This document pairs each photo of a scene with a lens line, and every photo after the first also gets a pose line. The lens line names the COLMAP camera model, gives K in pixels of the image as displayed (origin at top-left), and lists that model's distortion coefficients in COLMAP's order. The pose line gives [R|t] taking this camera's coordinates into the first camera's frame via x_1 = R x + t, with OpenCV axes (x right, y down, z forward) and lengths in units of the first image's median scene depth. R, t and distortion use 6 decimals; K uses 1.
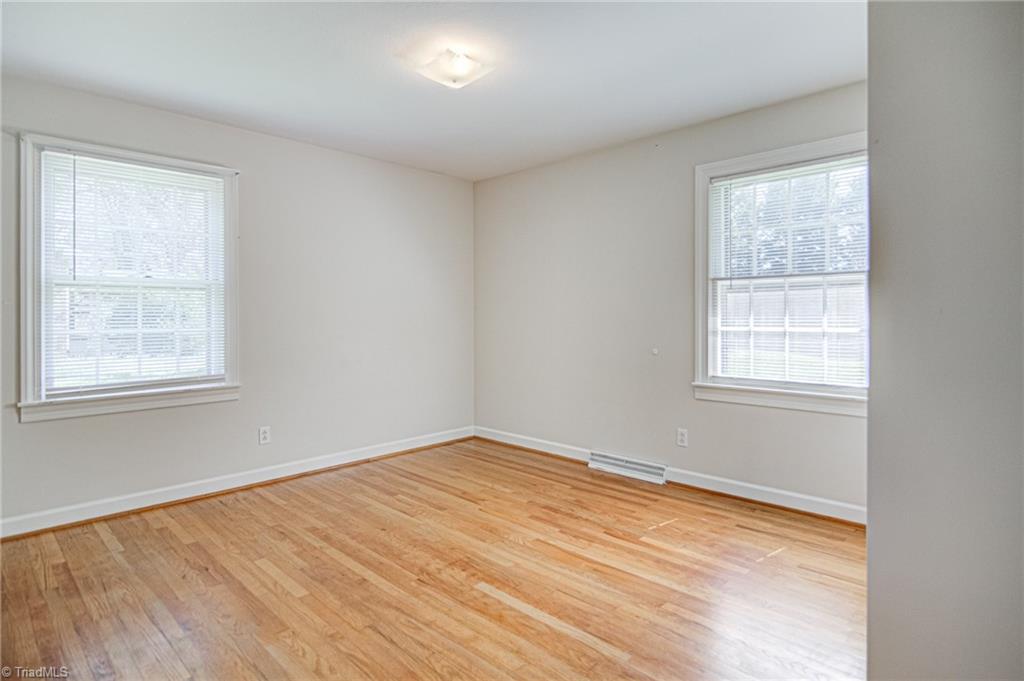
lens RADIAL K [[549.4, 0, 516.2], [0, 549.4, 314.5], [0, 0, 1]] dist [0.003123, -0.000315]
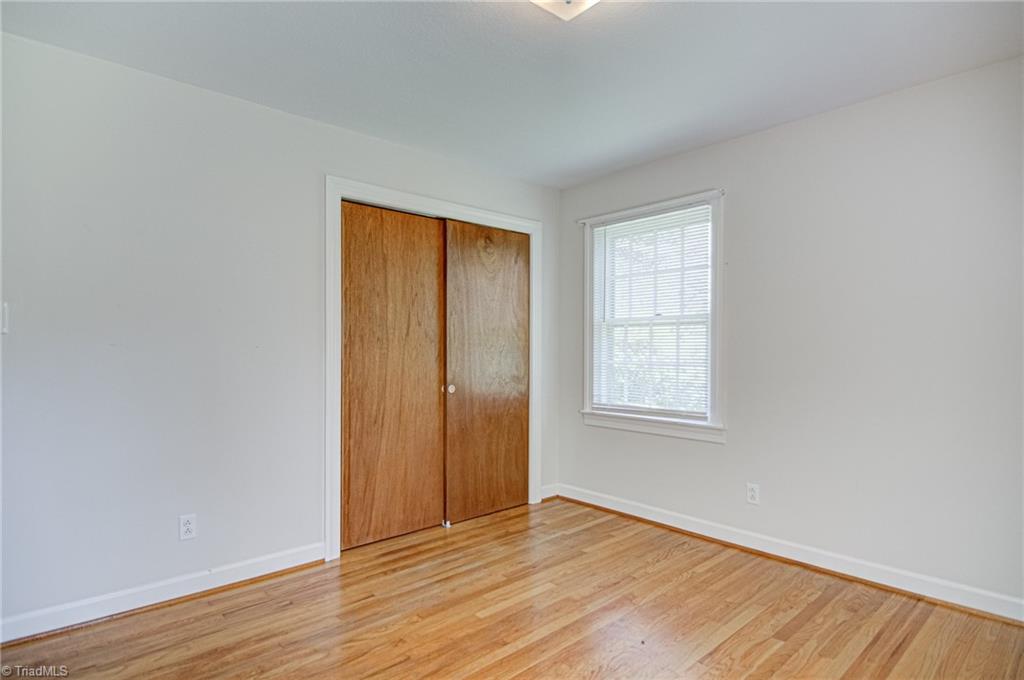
lens RADIAL K [[546.5, 0, 514.5], [0, 546.5, 341.2], [0, 0, 1]] dist [0.003193, -0.000847]
pose [[-0.067392, -0.005393, -0.997712, 0.505512], [-0.005224, 0.999974, -0.005052, -0.008125], [0.997713, 0.004871, -0.067418, 0.876378]]
